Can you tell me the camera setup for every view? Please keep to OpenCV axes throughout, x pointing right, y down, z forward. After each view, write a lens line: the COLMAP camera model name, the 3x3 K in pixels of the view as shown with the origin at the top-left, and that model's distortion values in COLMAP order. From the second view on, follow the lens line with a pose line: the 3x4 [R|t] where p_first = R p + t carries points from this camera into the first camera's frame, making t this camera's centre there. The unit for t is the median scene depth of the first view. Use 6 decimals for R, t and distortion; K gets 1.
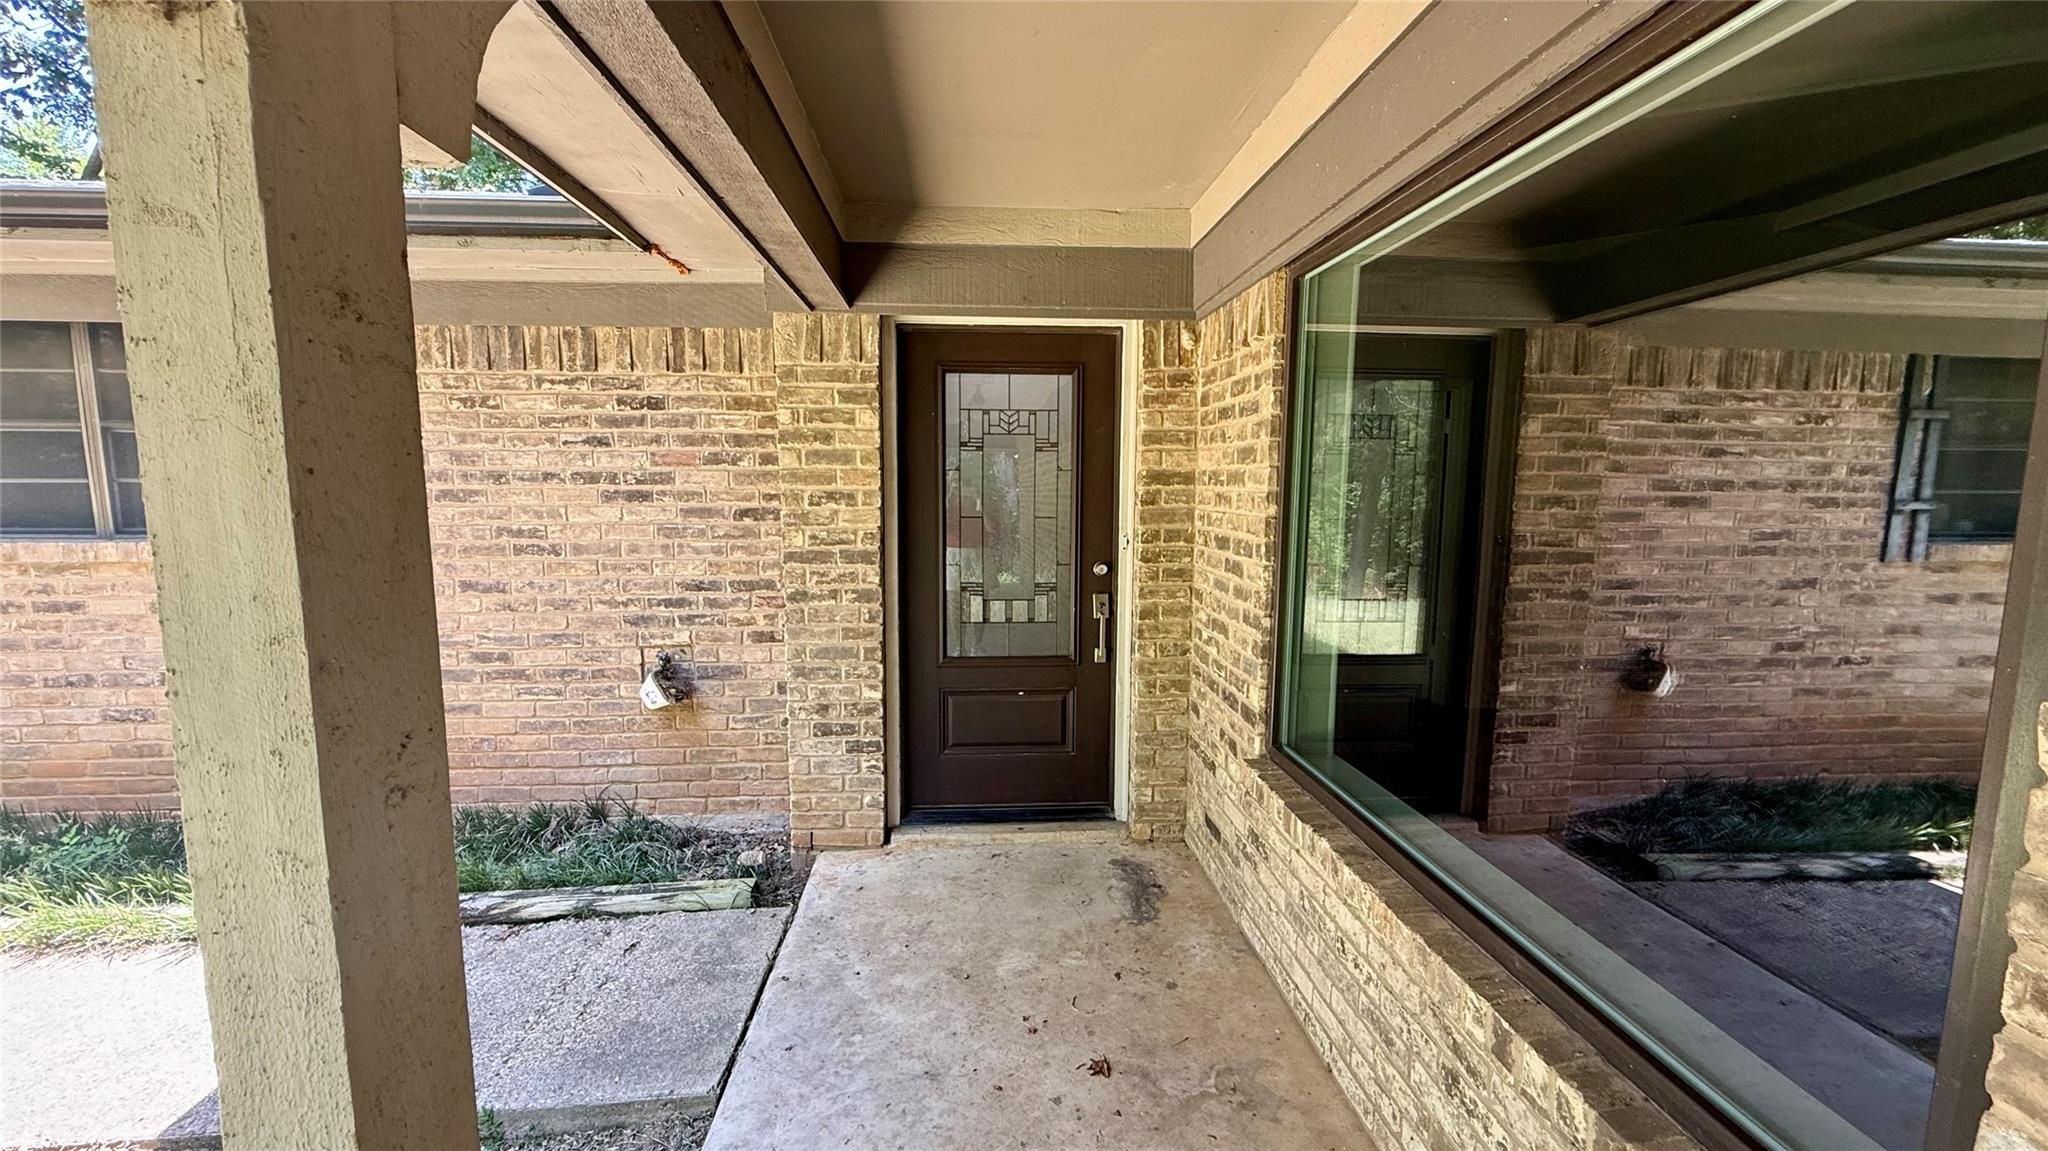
lens RADIAL K [[814.8, 0, 1023.0], [0, 814.8, 576.9], [0, 0, 1]] dist [-0.001496, 0.000155]
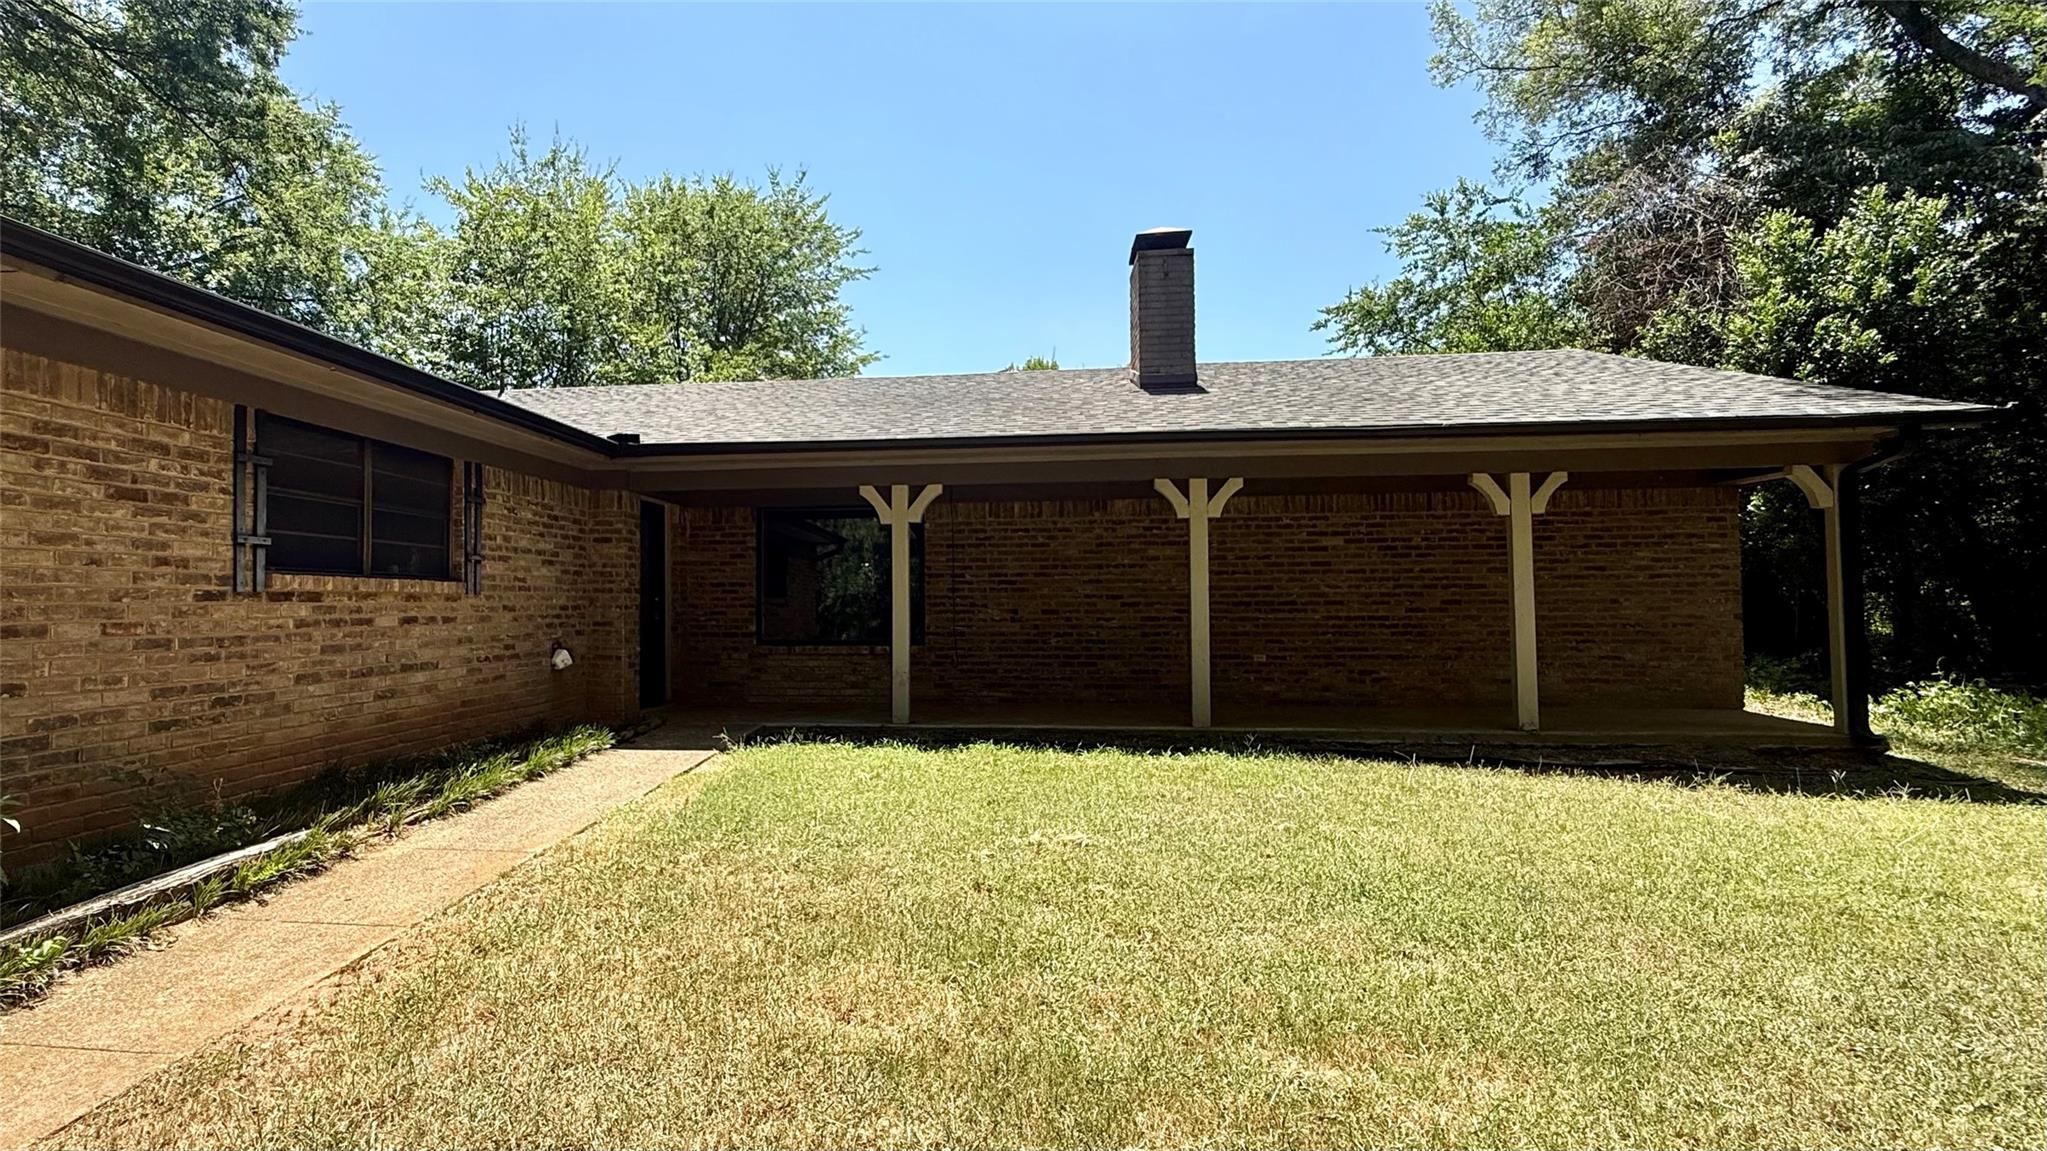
lens RADIAL K [[814.4, 0, 1021.4], [0, 814.4, 578.0], [0, 0, 1]] dist [-0.001496, 0.000155]
pose [[0.073175, 0.017432, 0.997167, -2.457771], [0.126577, 0.991599, -0.026623, 0.142684], [-0.989254, 0.128166, 0.070354, -0.294166]]
